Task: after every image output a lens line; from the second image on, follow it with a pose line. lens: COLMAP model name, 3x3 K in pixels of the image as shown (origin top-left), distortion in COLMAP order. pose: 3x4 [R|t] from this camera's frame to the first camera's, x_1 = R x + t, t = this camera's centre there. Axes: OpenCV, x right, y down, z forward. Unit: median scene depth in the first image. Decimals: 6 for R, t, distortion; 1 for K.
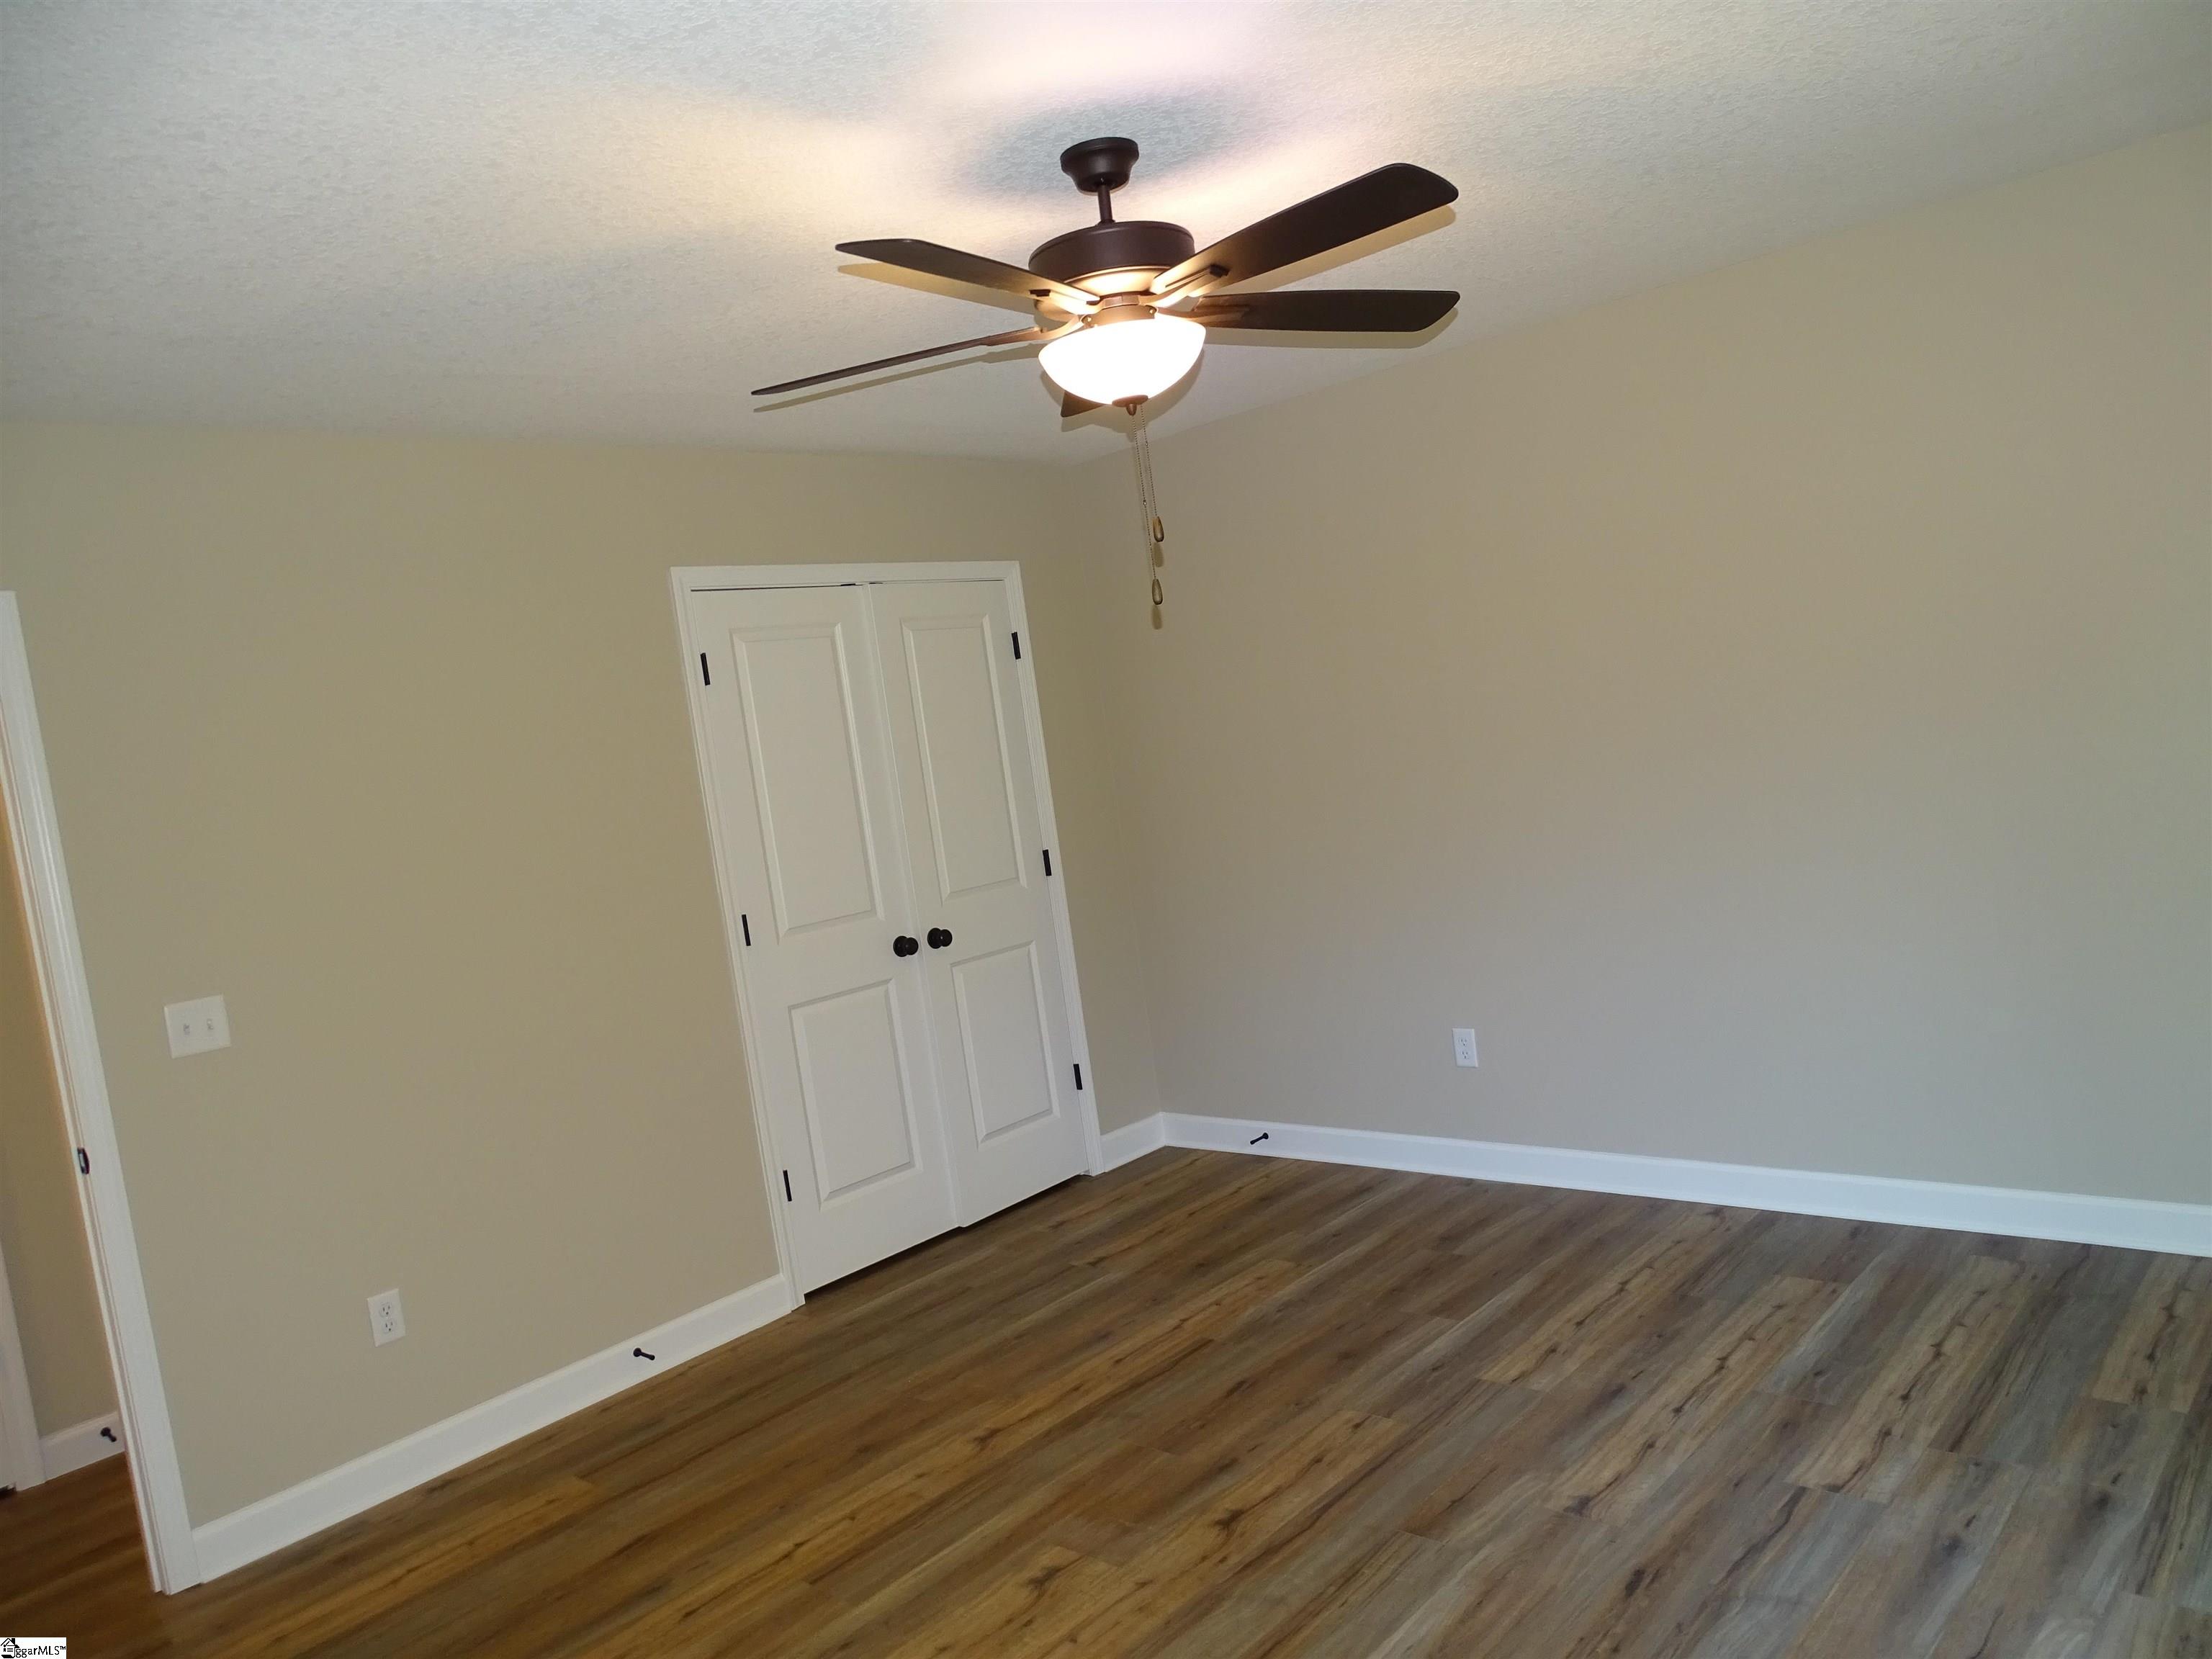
lens RADIAL K [[1582.9, 0, 1119.4], [0, 1582.9, 832.5], [0, 0, 1]] dist [-0.002312, -0.002969]
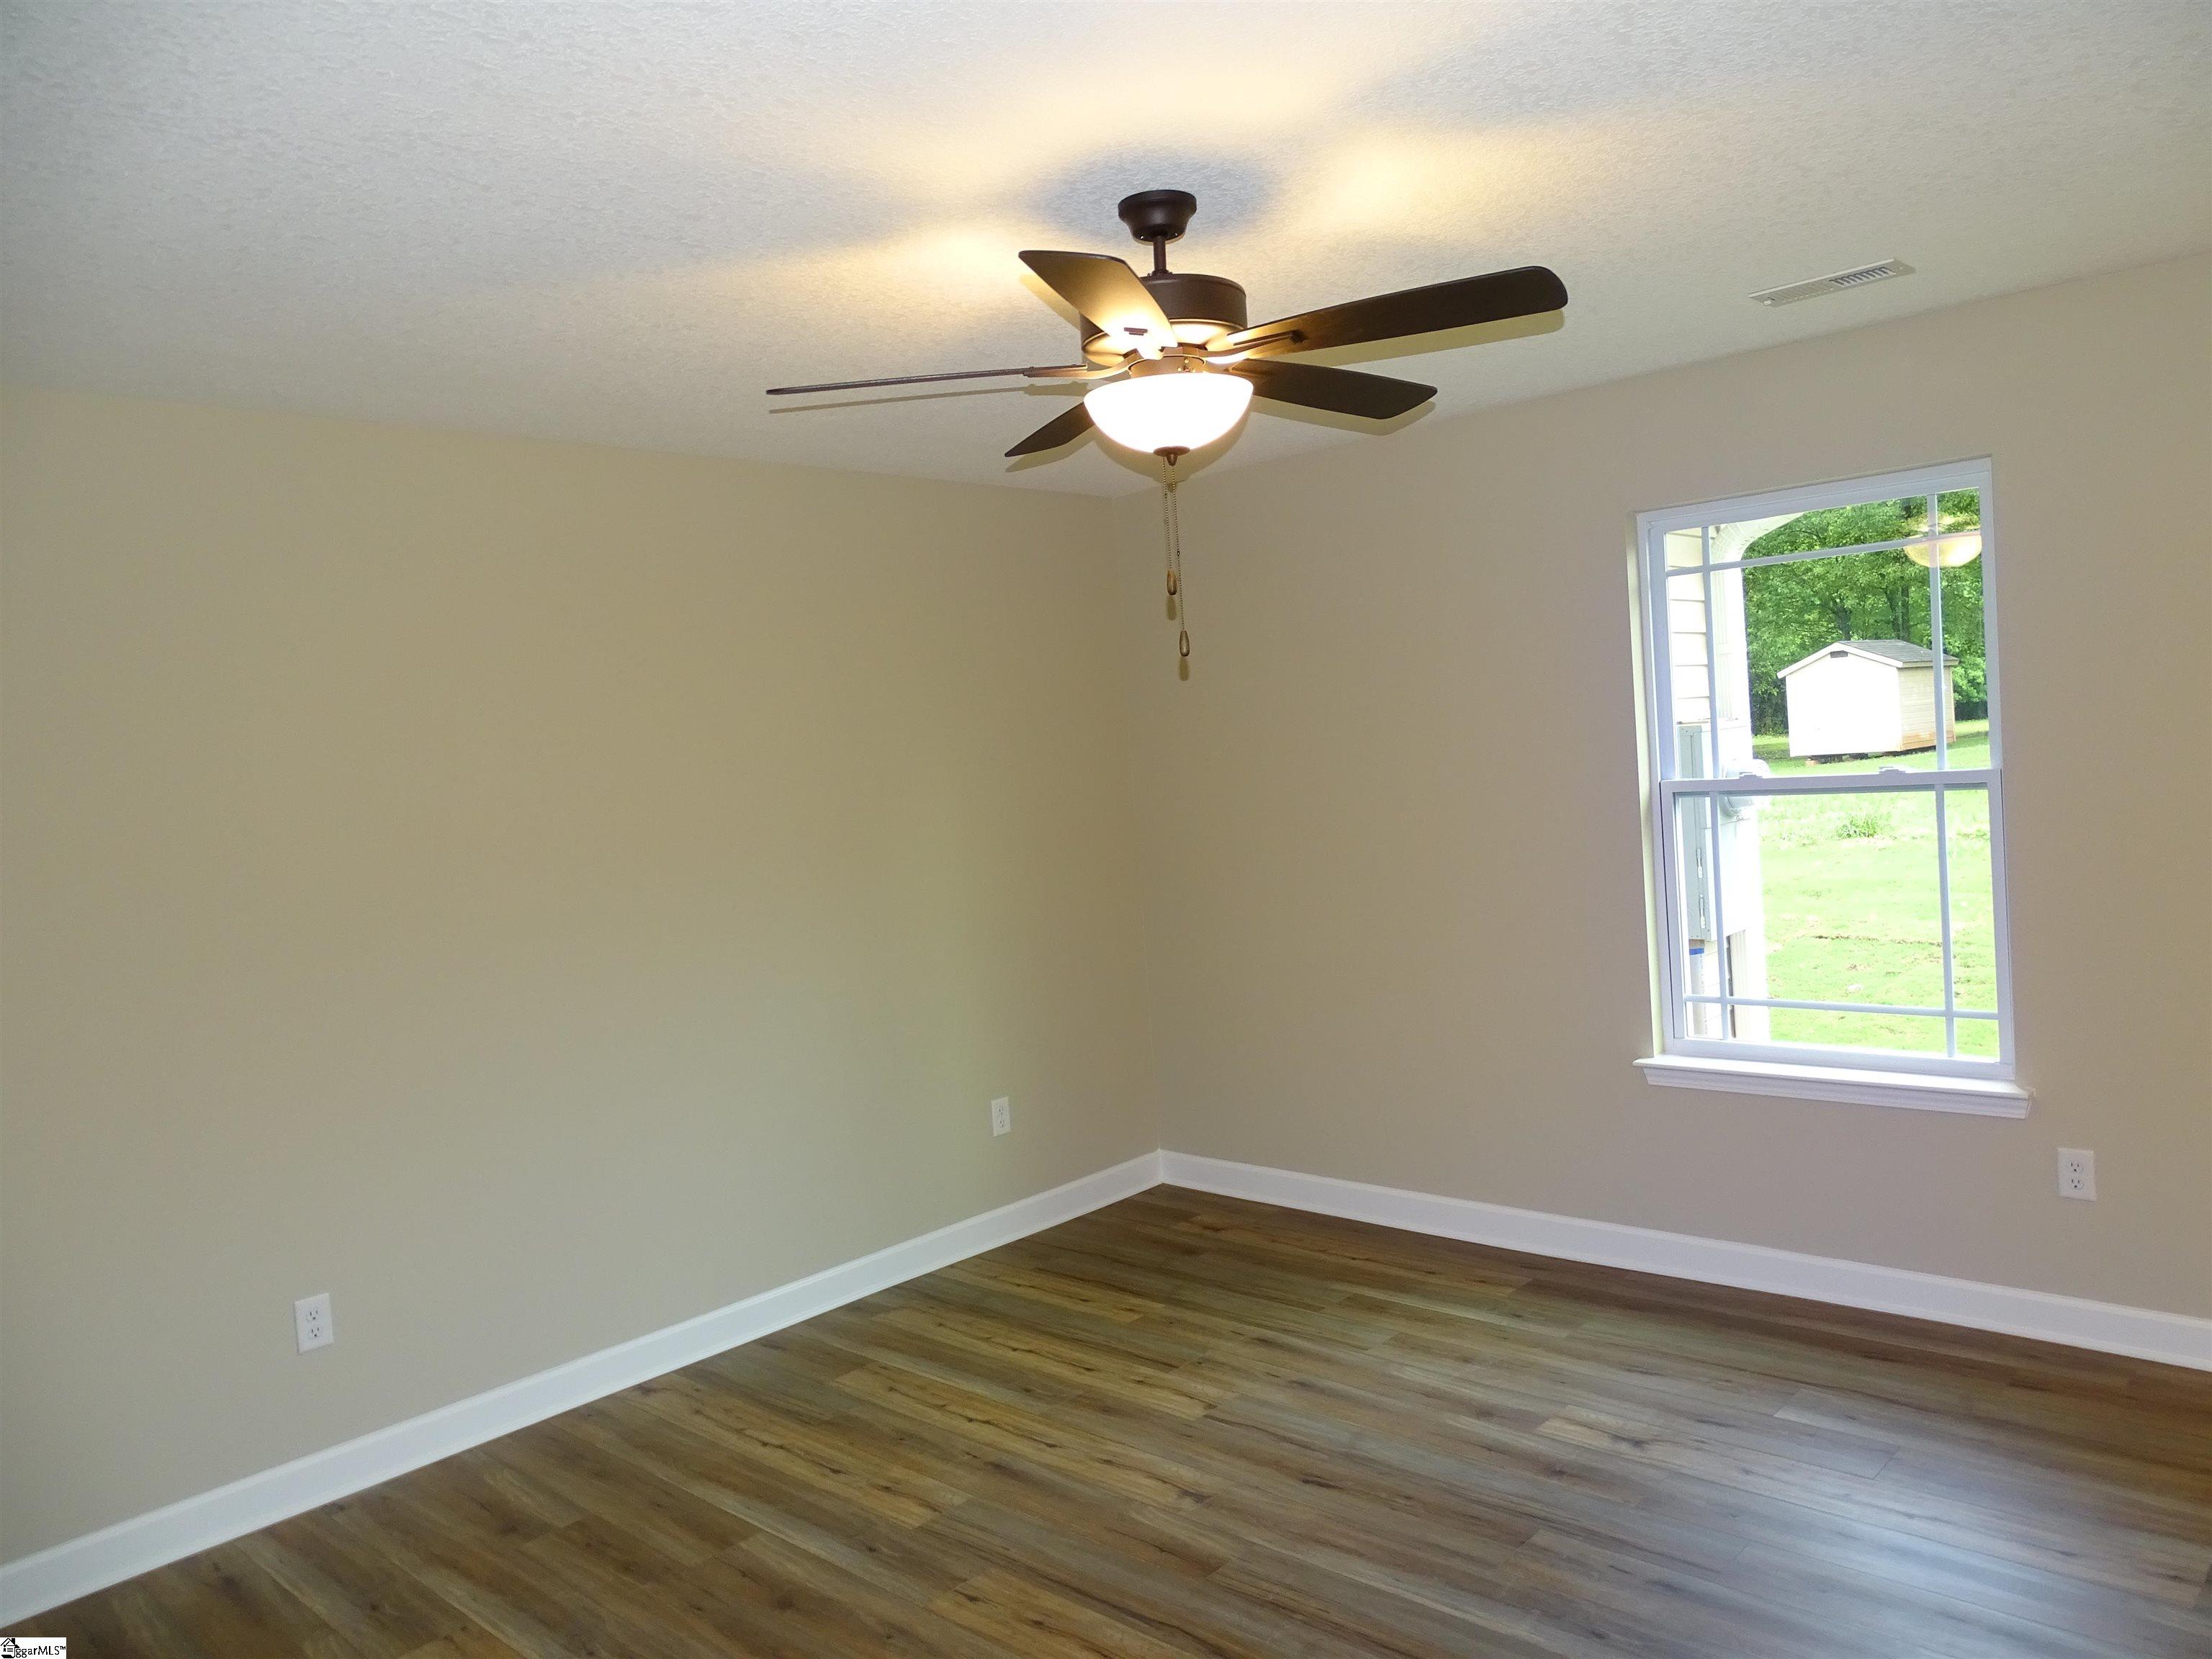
lens RADIAL K [[1582.9, 0, 1119.4], [0, 1582.9, 832.5], [0, 0, 1]] dist [-0.002312, -0.002969]
pose [[0.016316, 0.080677, 0.996607, -0.785125], [0.140500, 0.986665, -0.082172, 0.032843], [-0.989946, 0.141364, 0.004763, 0.863609]]
